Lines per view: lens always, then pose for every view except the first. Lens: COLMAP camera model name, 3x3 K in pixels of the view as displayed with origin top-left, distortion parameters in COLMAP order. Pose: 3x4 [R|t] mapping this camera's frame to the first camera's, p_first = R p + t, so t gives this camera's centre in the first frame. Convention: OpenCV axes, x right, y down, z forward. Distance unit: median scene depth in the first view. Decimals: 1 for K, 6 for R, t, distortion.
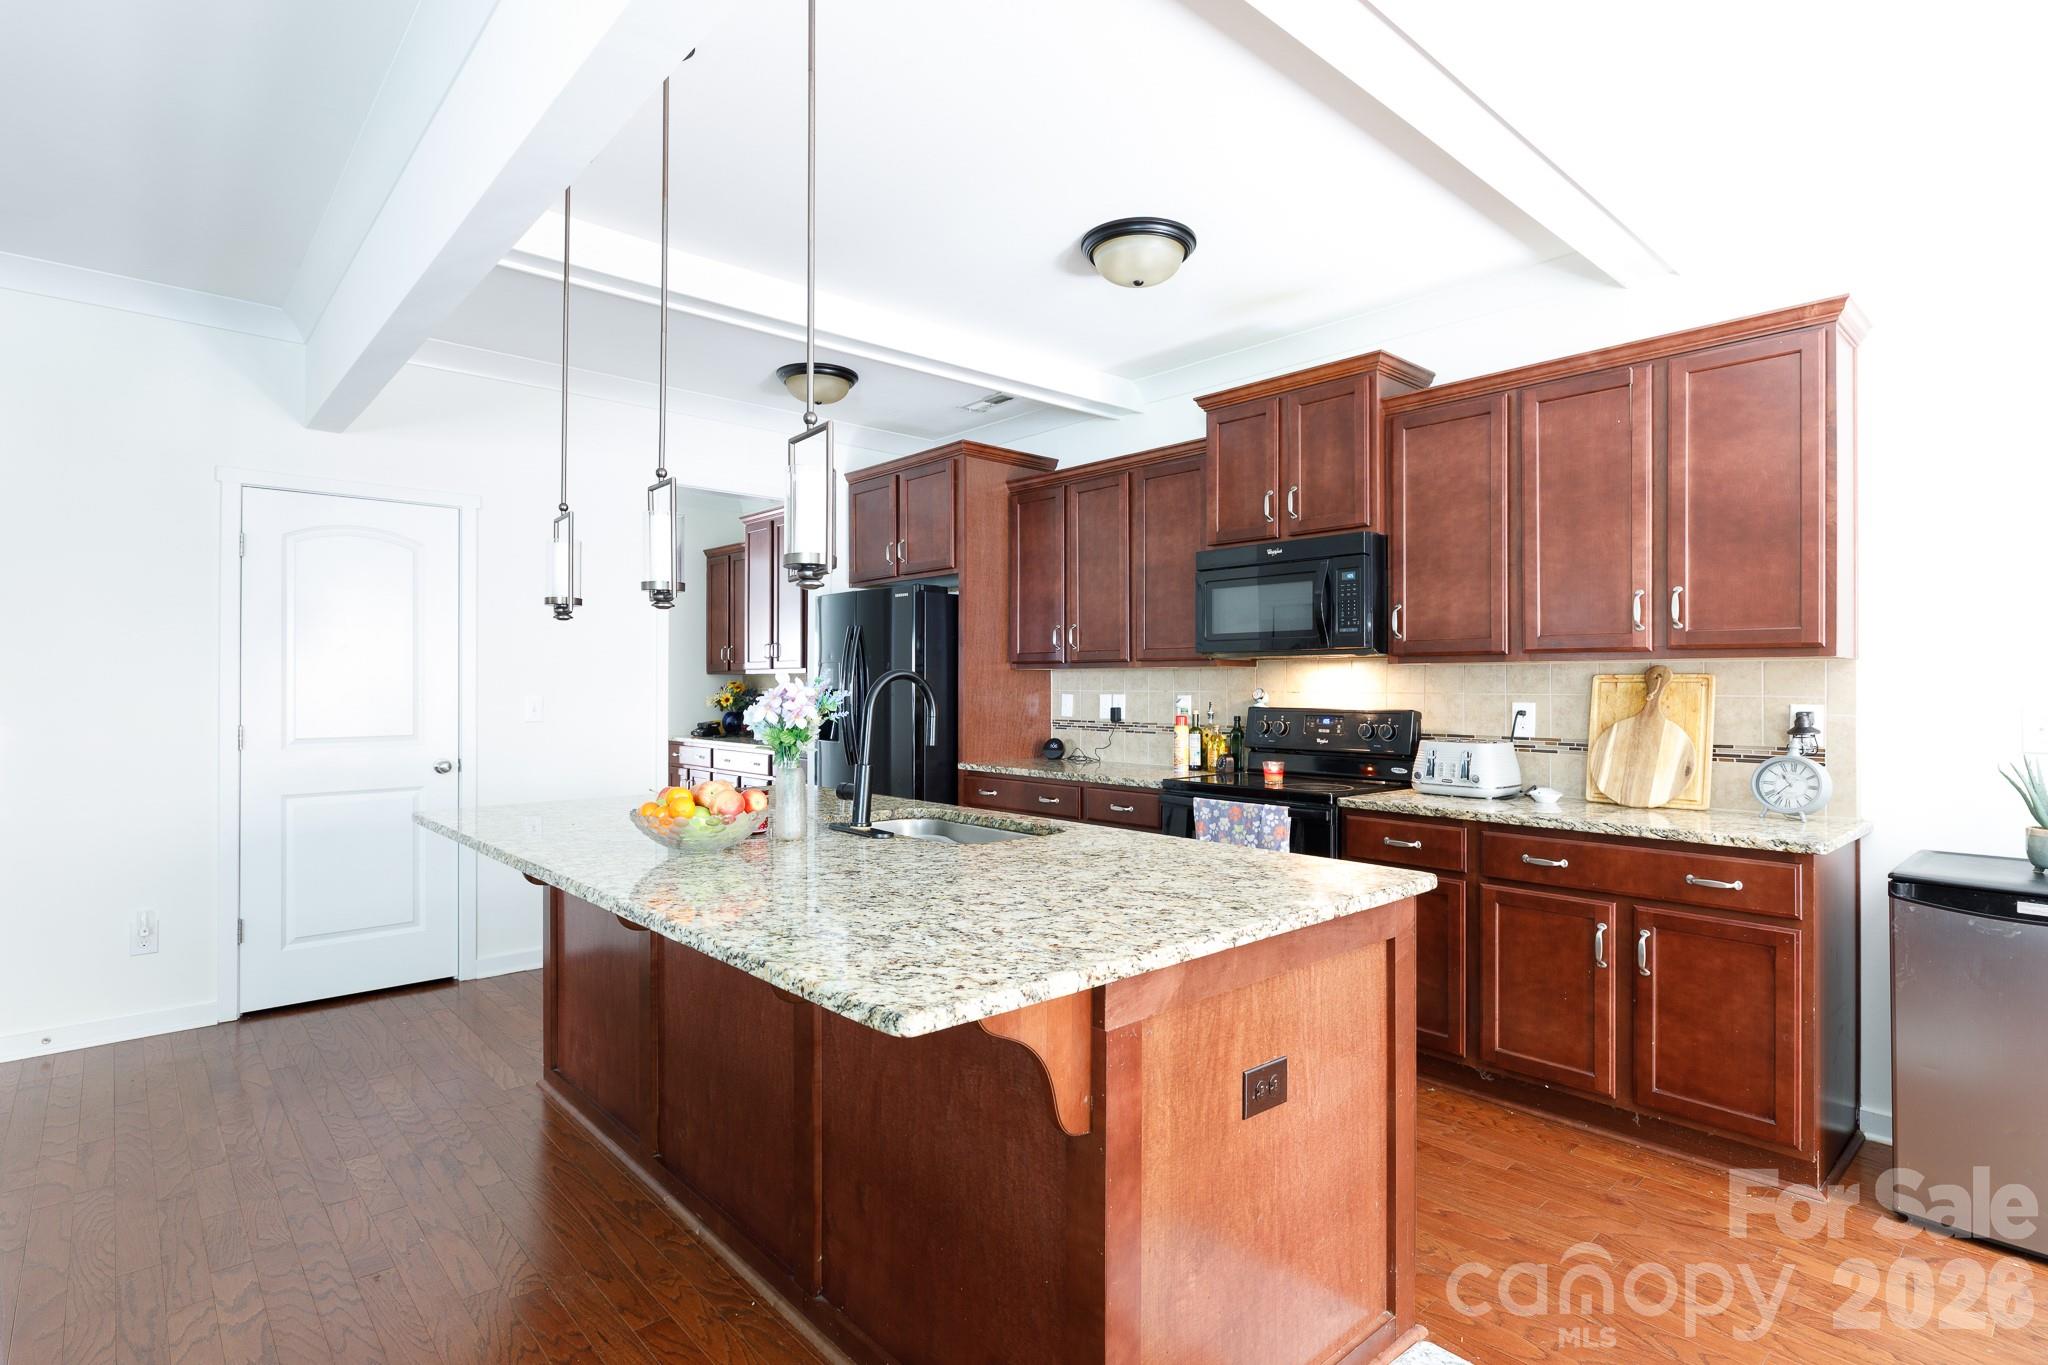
lens RADIAL K [[1021.5, 0, 1024.0], [0, 1021.5, 682.5], [0, 0, 1]] dist [-0.000994, -0.000193]
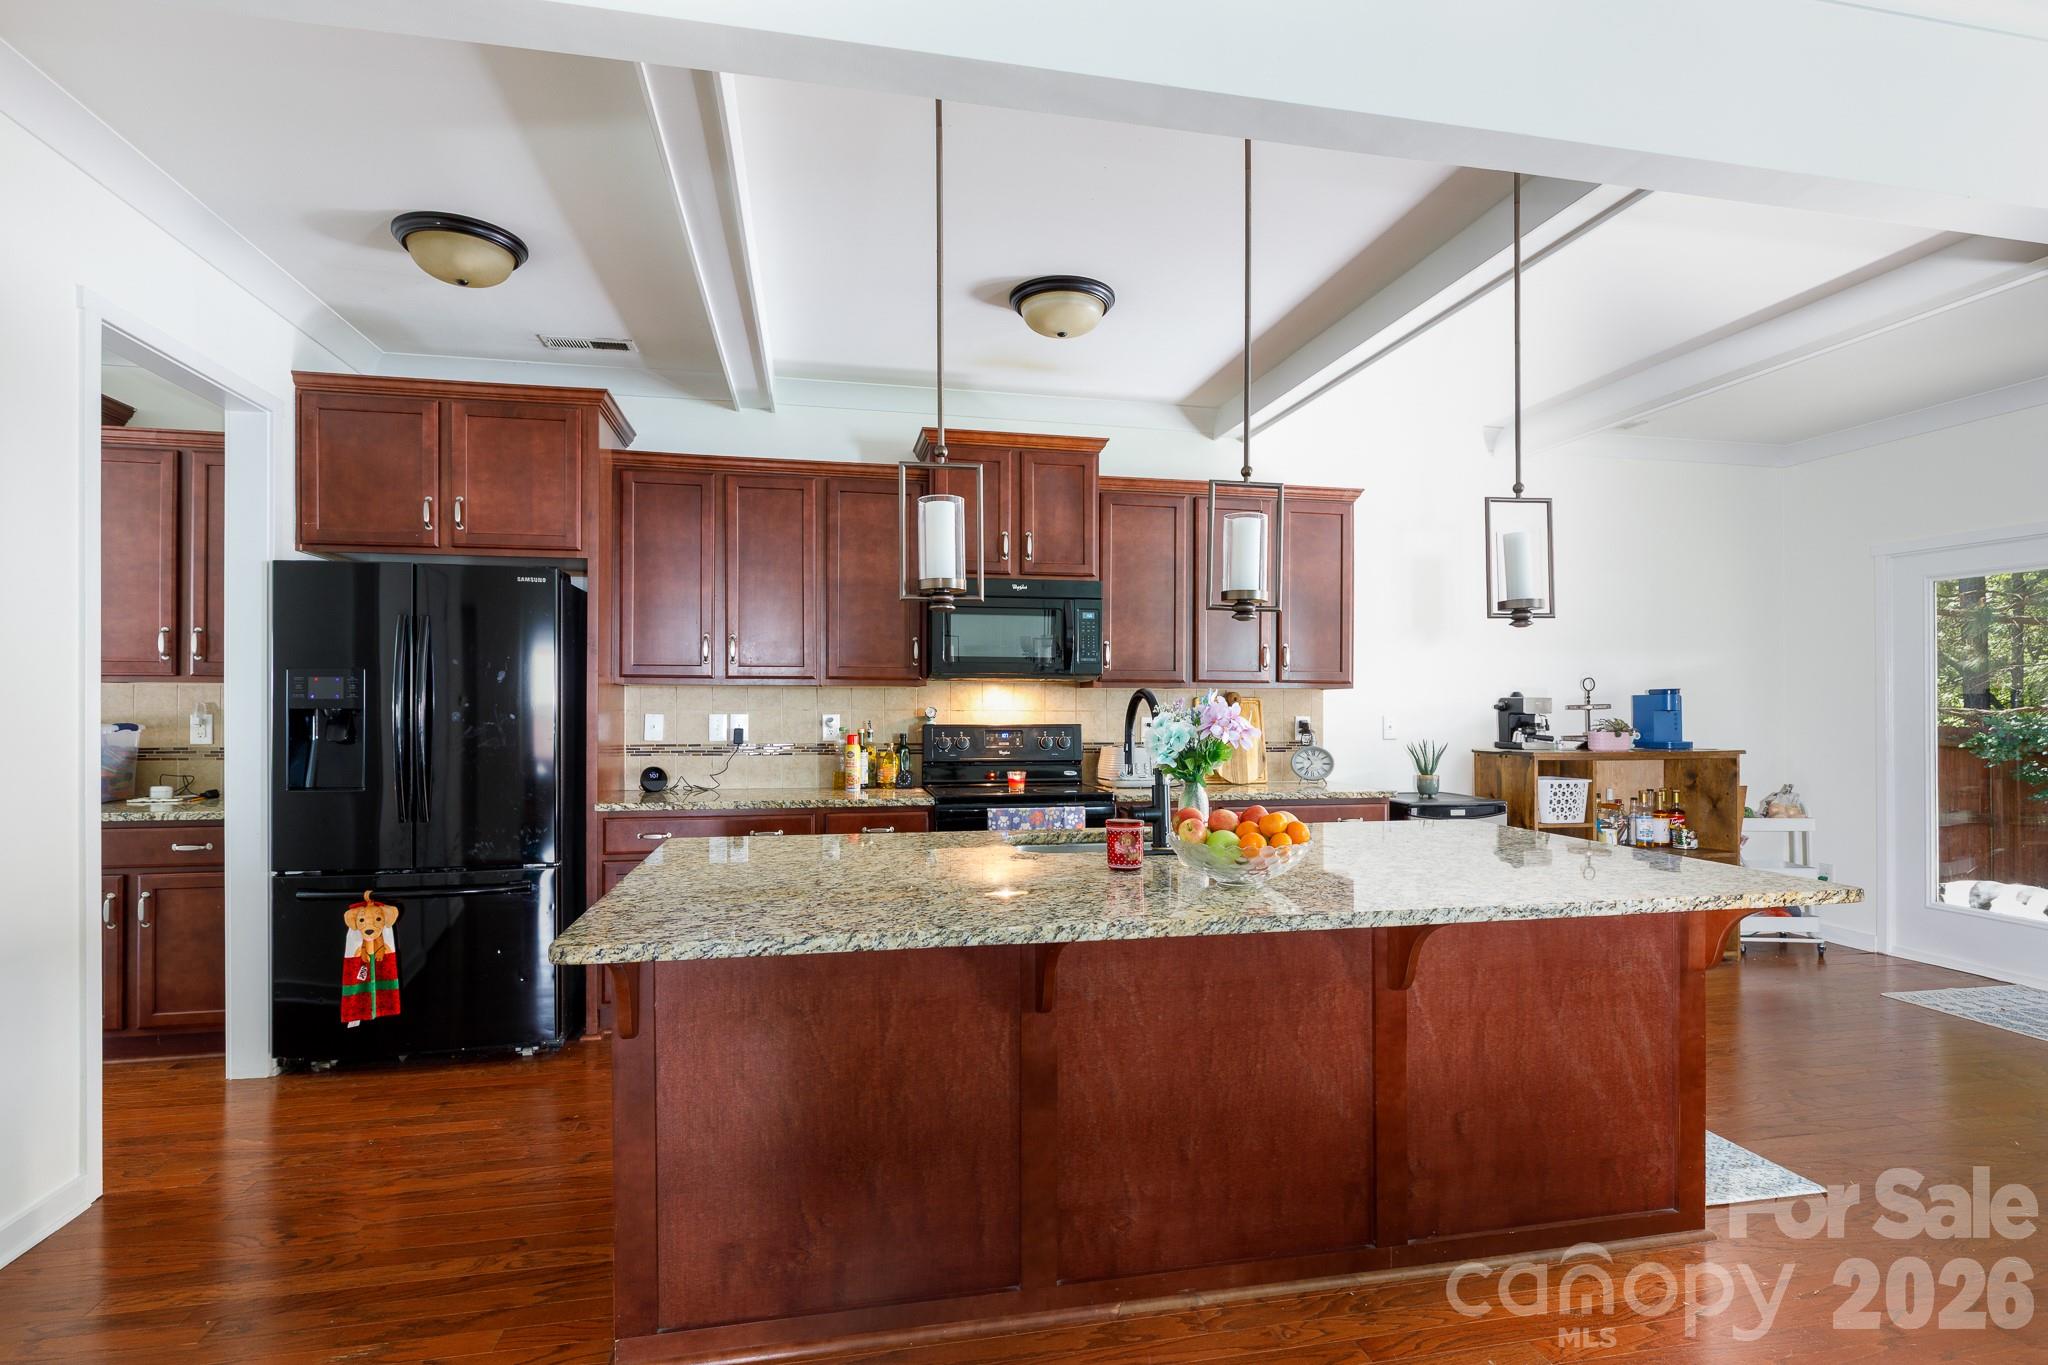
lens RADIAL K [[1022.8, 0, 1029.8], [0, 1022.8, 708.1], [0, 0, 1]] dist [0.011782, 0.000020]
pose [[0.496226, -0.002382, 0.868190, -0.745180], [-0.003887, 0.999980, 0.004965, 0.001139], [-0.868185, -0.005838, 0.496207, 0.424749]]
